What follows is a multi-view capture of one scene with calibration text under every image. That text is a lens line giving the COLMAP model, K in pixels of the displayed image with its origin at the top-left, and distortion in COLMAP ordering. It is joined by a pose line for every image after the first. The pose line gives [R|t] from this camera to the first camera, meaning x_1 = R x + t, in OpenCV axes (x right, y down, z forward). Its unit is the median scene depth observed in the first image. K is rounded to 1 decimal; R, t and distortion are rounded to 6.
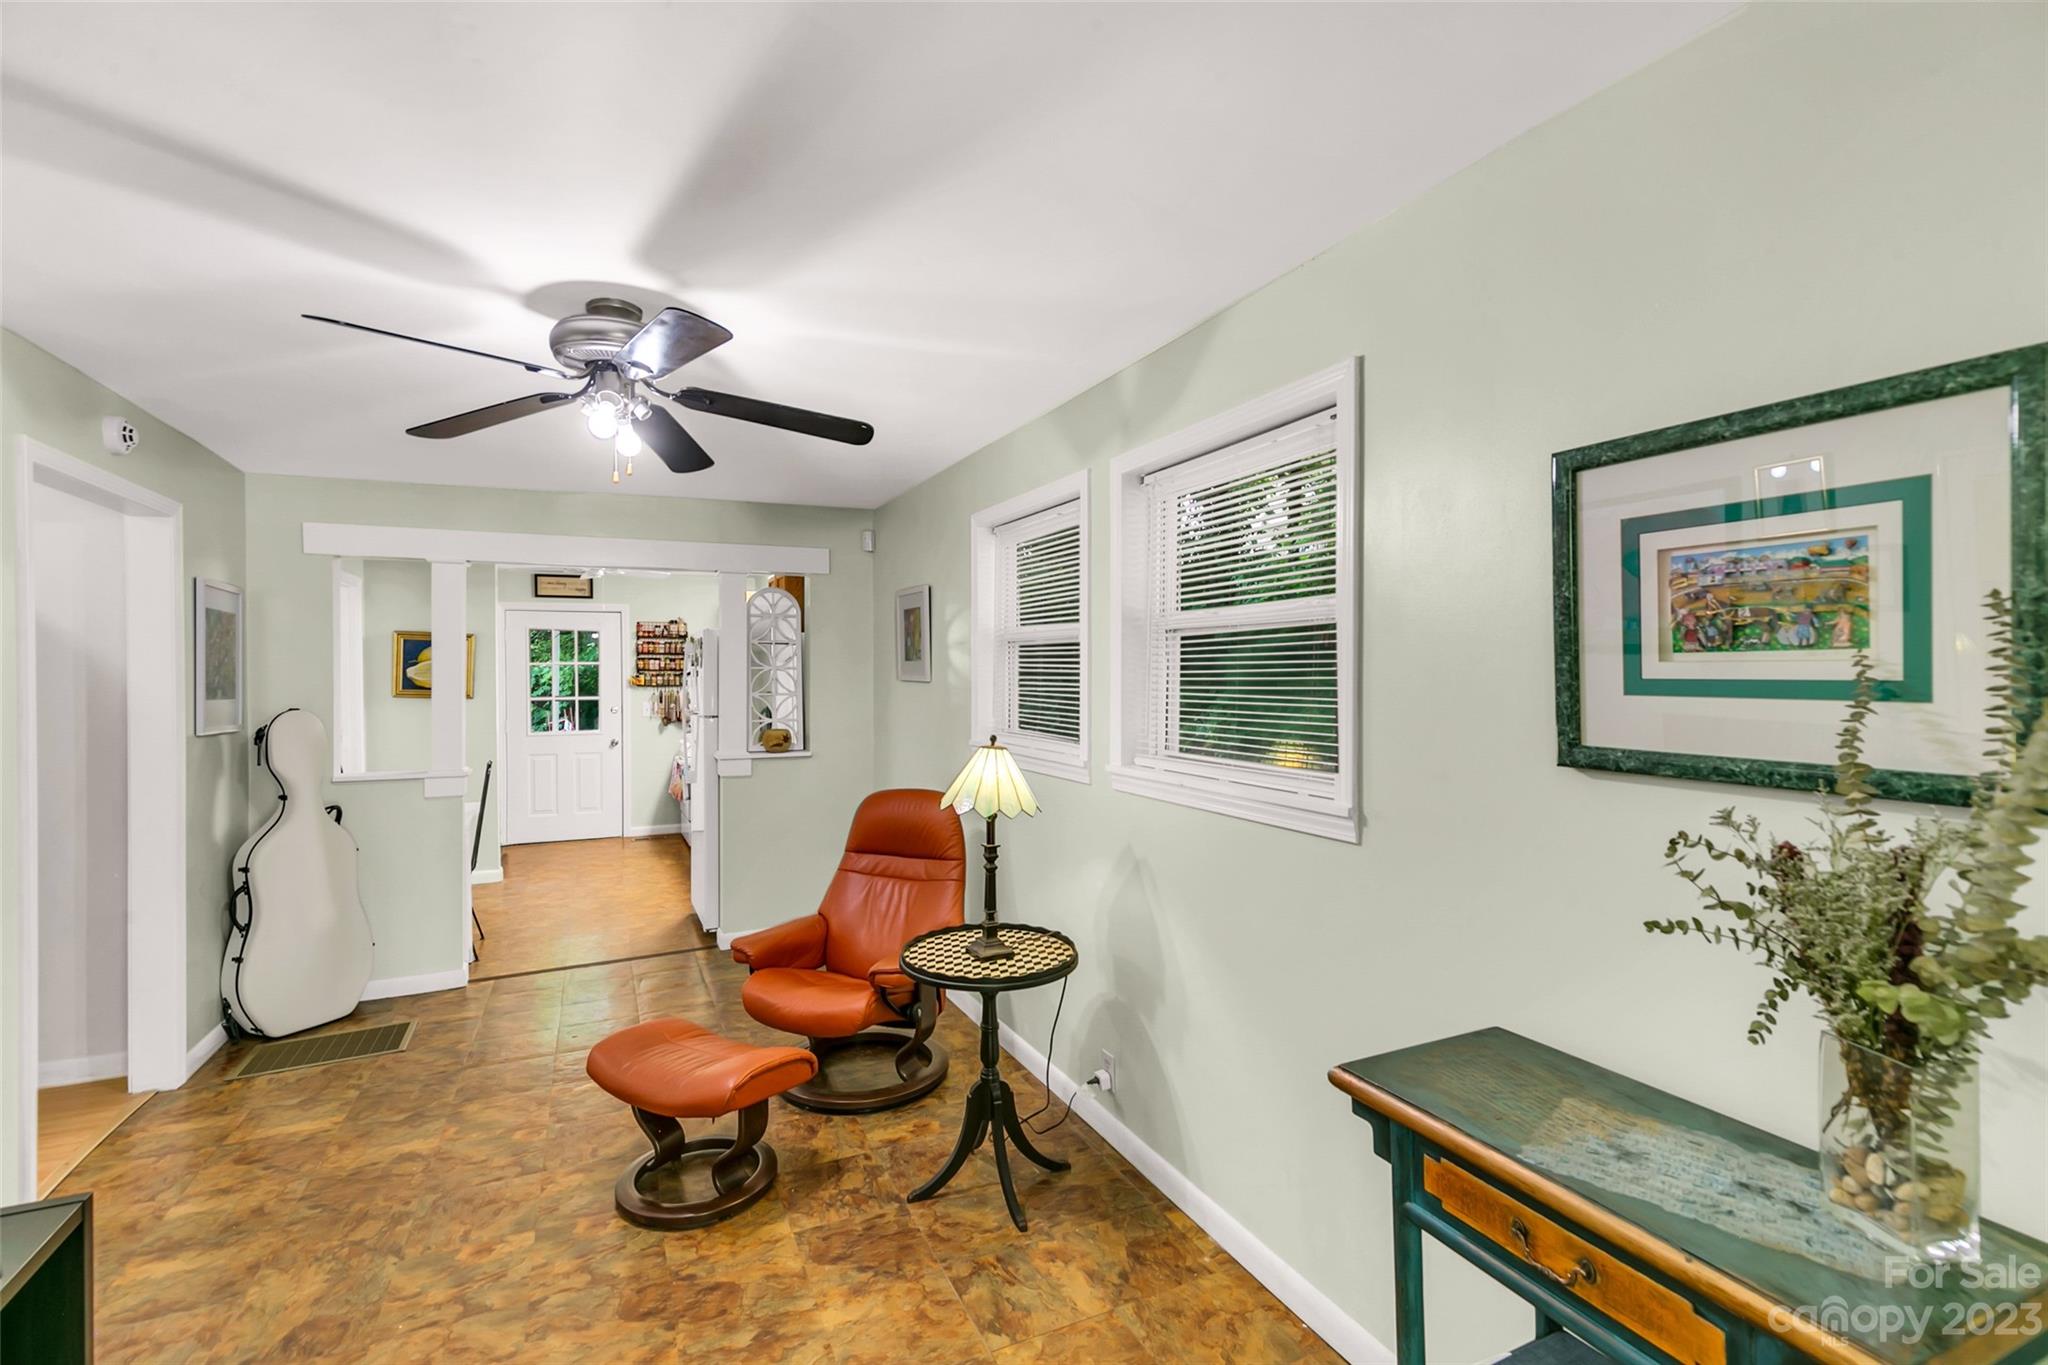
lens RADIAL K [[913.6, 0, 1015.0], [0, 913.6, 667.1], [0, 0, 1]] dist [0.001080, -0.000303]
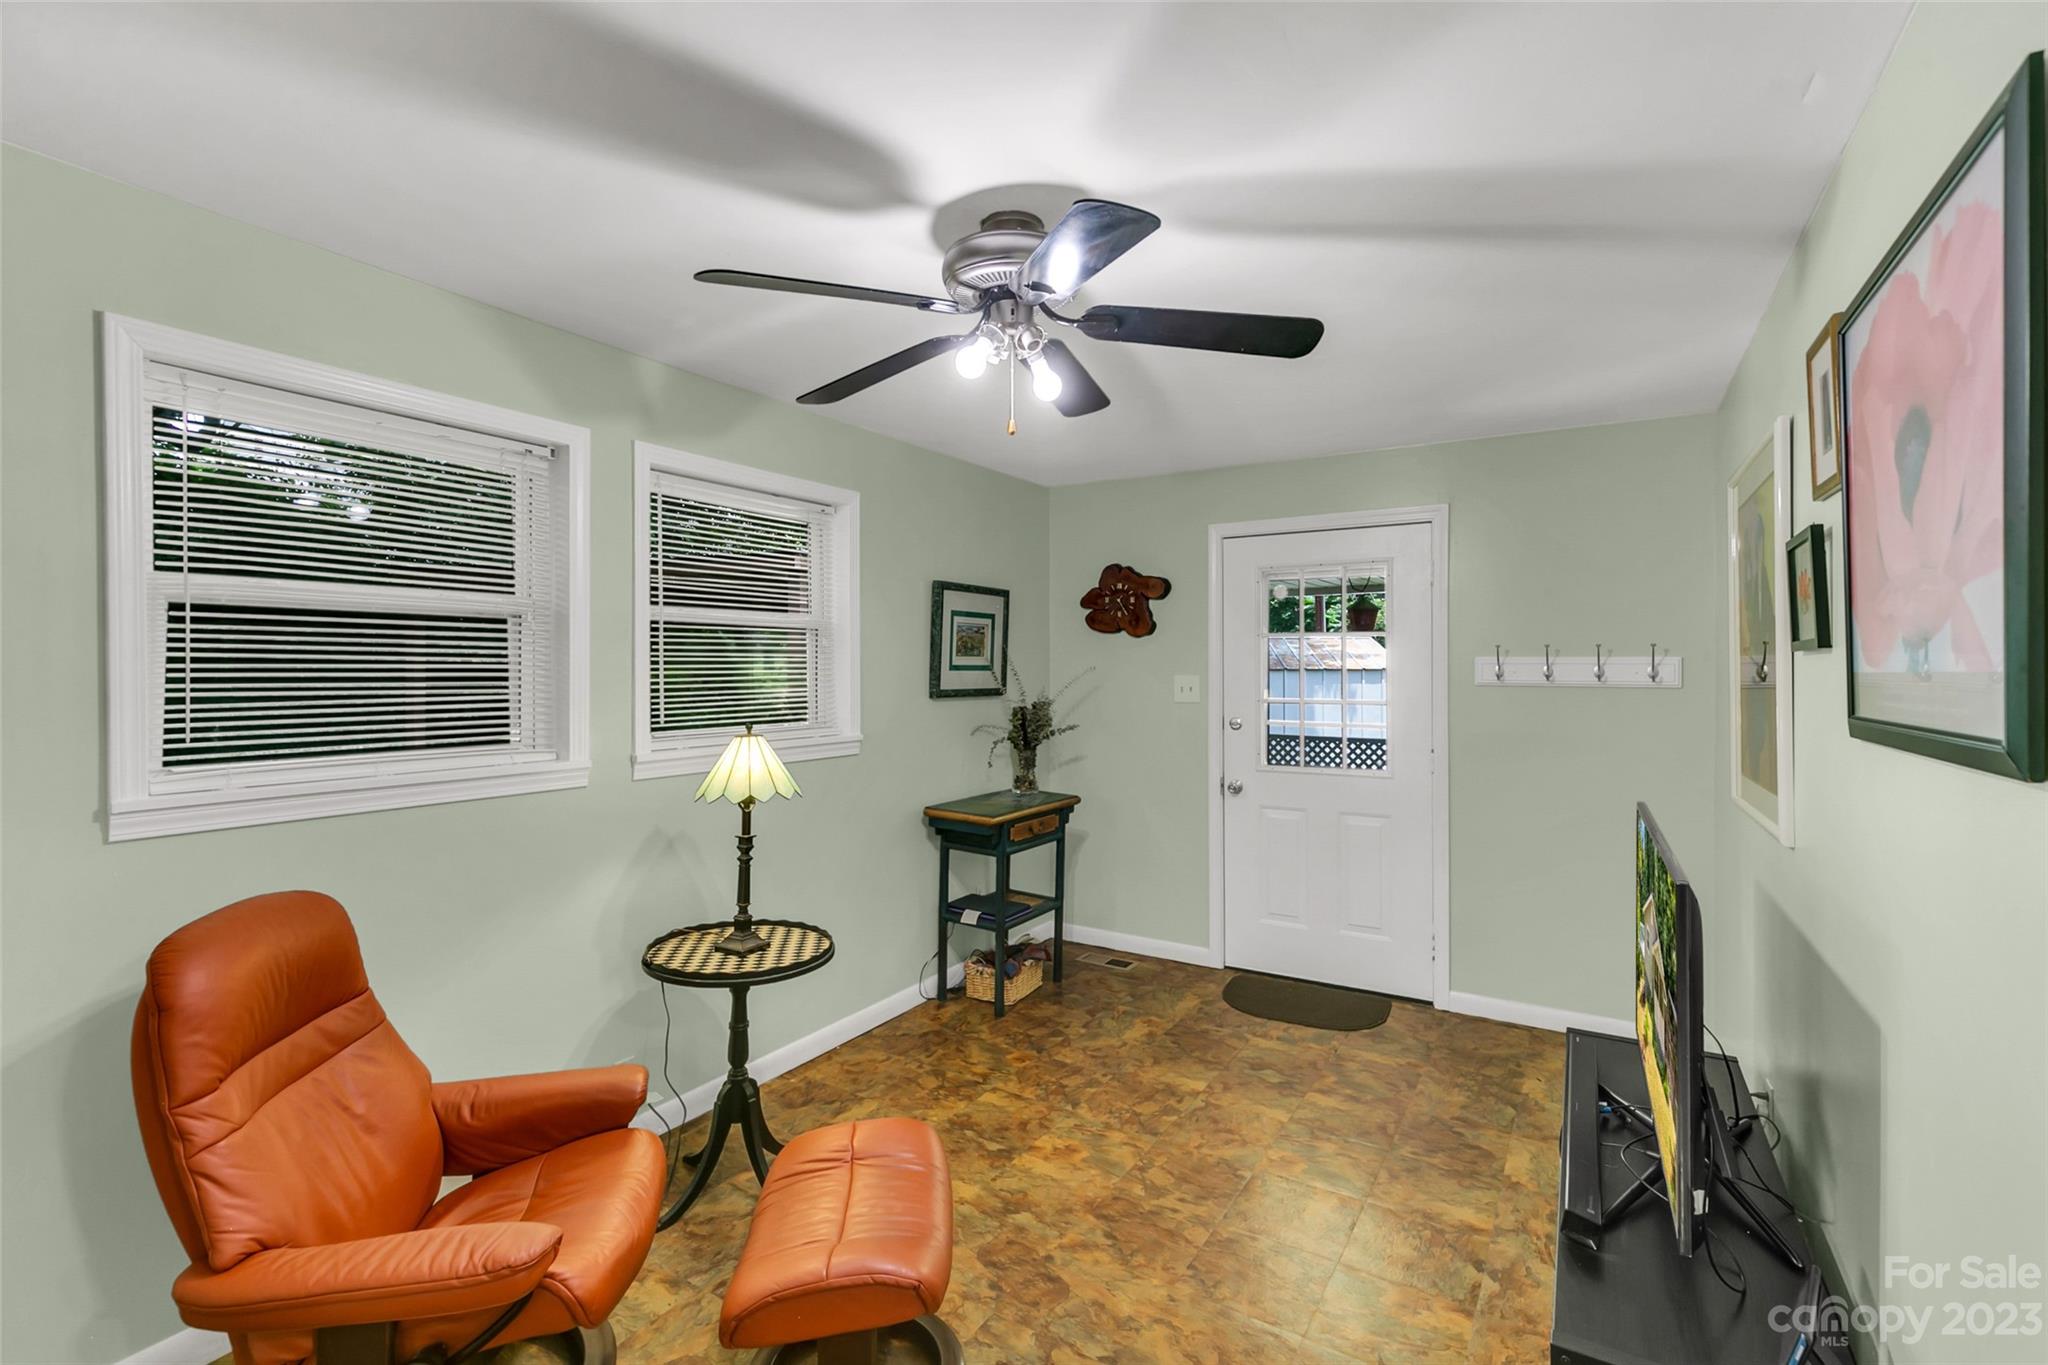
lens RADIAL K [[913.6, 0, 1015.0], [0, 913.6, 667.1], [0, 0, 1]] dist [0.001080, -0.000303]
pose [[-0.540045, -0.000955, 0.841636, -1.194496], [-0.005498, 0.999982, -0.002393, 0.015783], [-0.841618, -0.005919, -0.540040, 1.526086]]
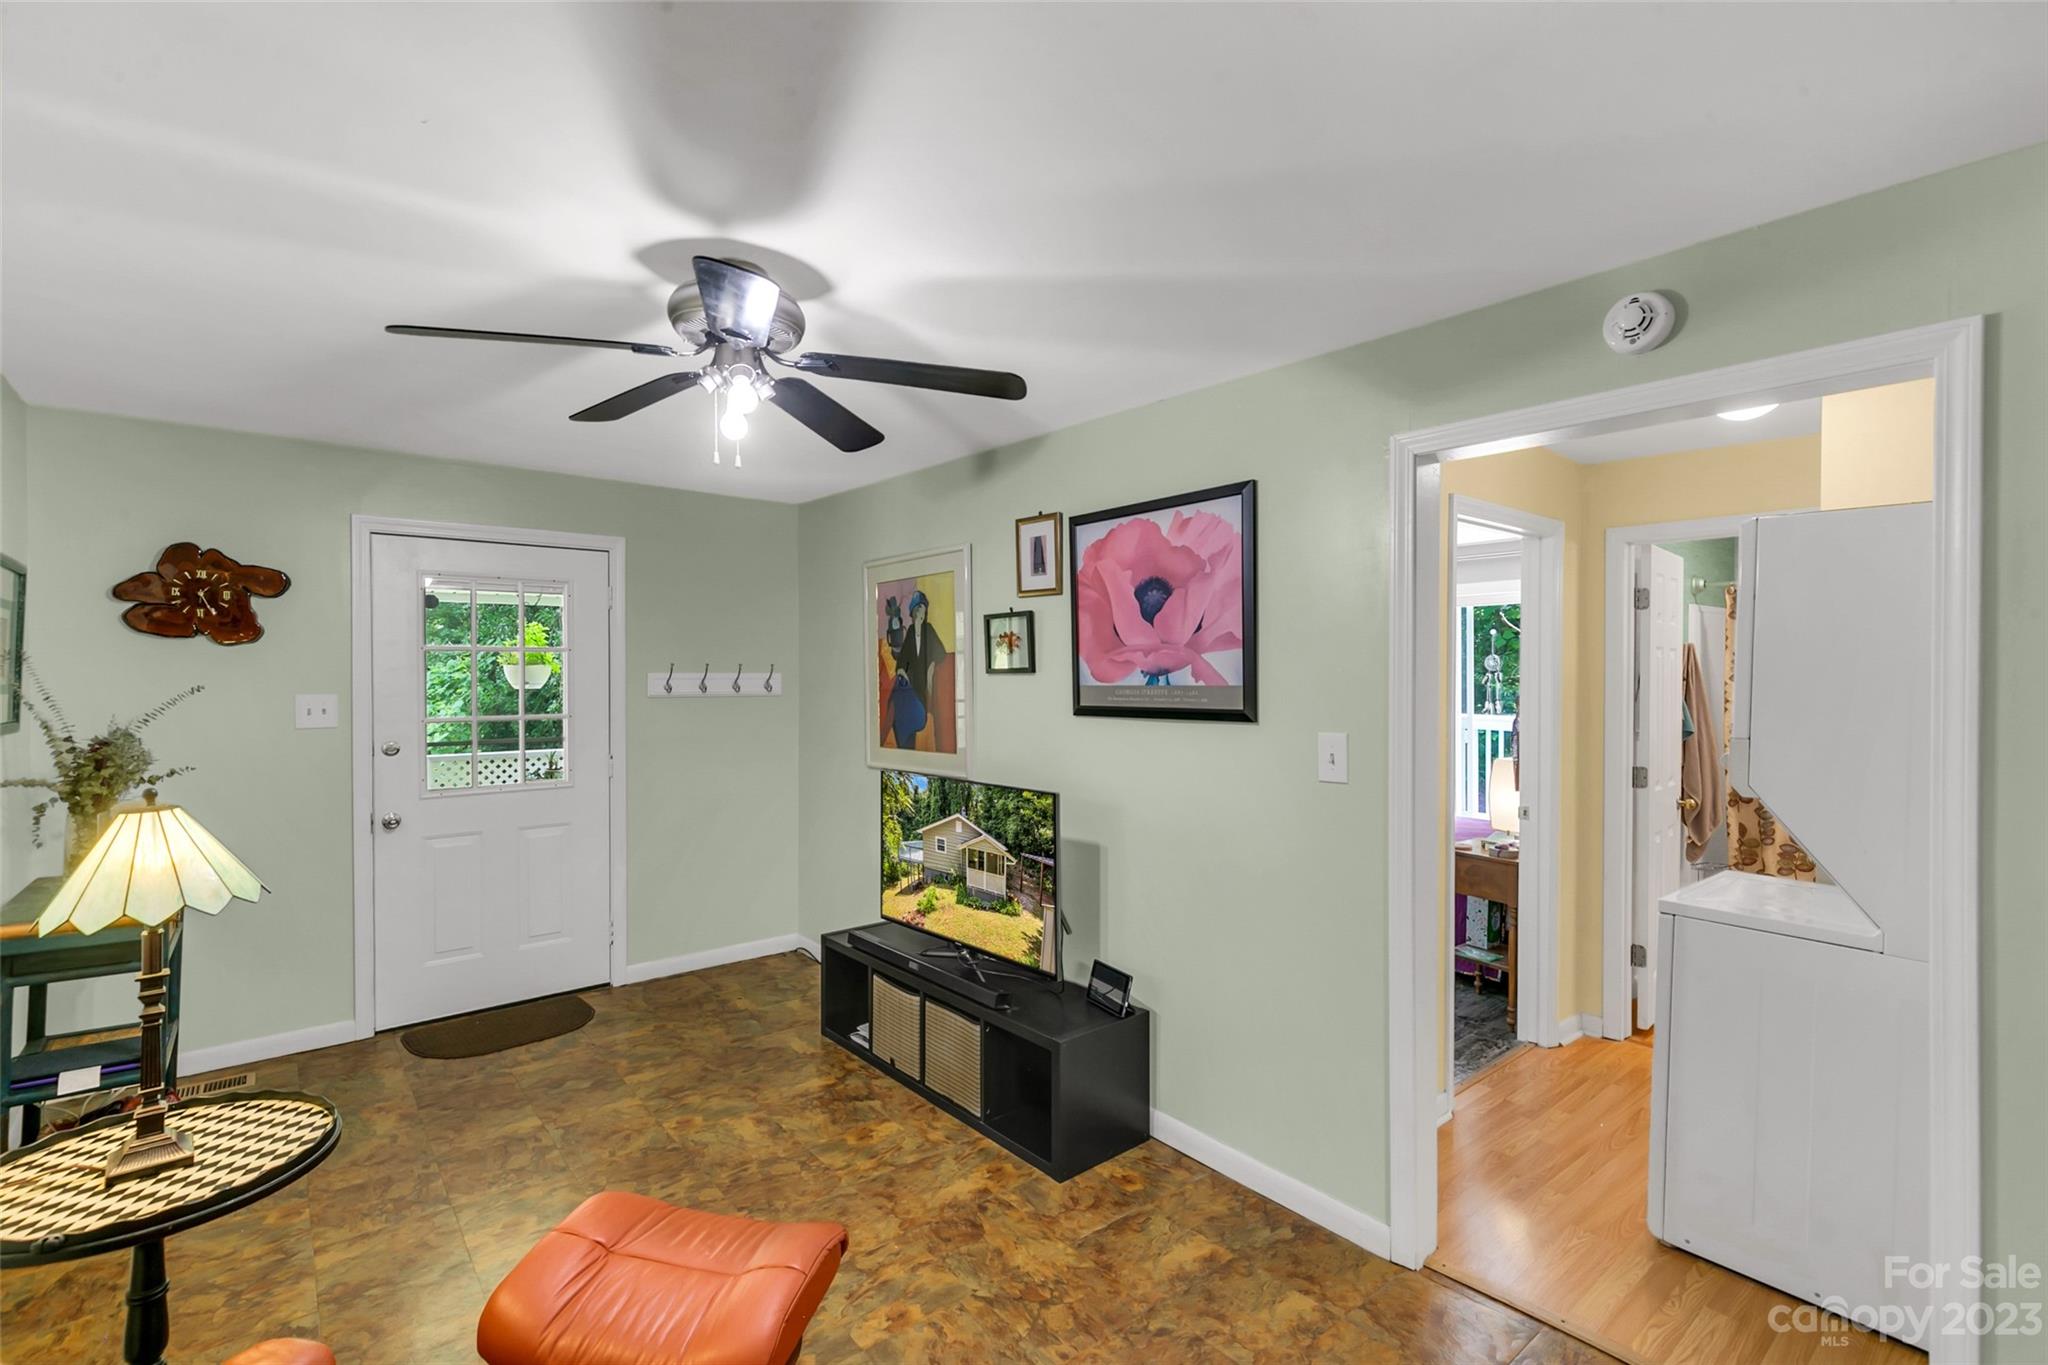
lens RADIAL K [[931.3, 0, 1011.3], [0, 931.3, 680.5], [0, 0, 1]] dist [0.002429, -0.000040]
pose [[-0.968634, 0.003468, -0.248467, -0.490961], [0.003341, 0.999994, 0.000931, 0.004825], [0.248469, 0.000072, -0.968640, 2.044142]]
